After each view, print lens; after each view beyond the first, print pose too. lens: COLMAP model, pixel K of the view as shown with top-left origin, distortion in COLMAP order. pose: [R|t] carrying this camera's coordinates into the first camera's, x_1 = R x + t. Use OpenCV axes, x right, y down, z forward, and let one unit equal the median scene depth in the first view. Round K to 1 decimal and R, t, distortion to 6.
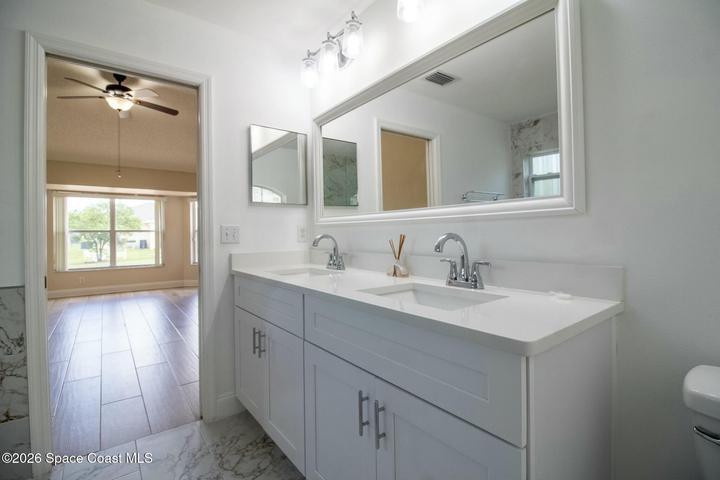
lens RADIAL K [[334.7, 0, 367.5], [0, 334.7, 232.4], [0, 0, 1]] dist [-0.011908, -0.002581]
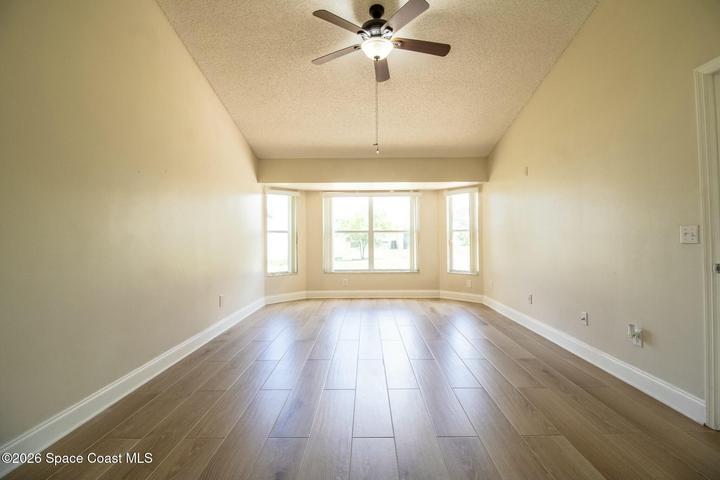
lens RADIAL K [[334.7, 0, 362.1], [0, 334.7, 238.4], [0, 0, 1]] dist [-0.011908, -0.002581]
pose [[0.775578, 0.008729, -0.631191, -0.185747], [-0.000898, 0.999919, 0.012726, 0.003528], [0.631251, -0.009303, 0.775523, 0.246065]]
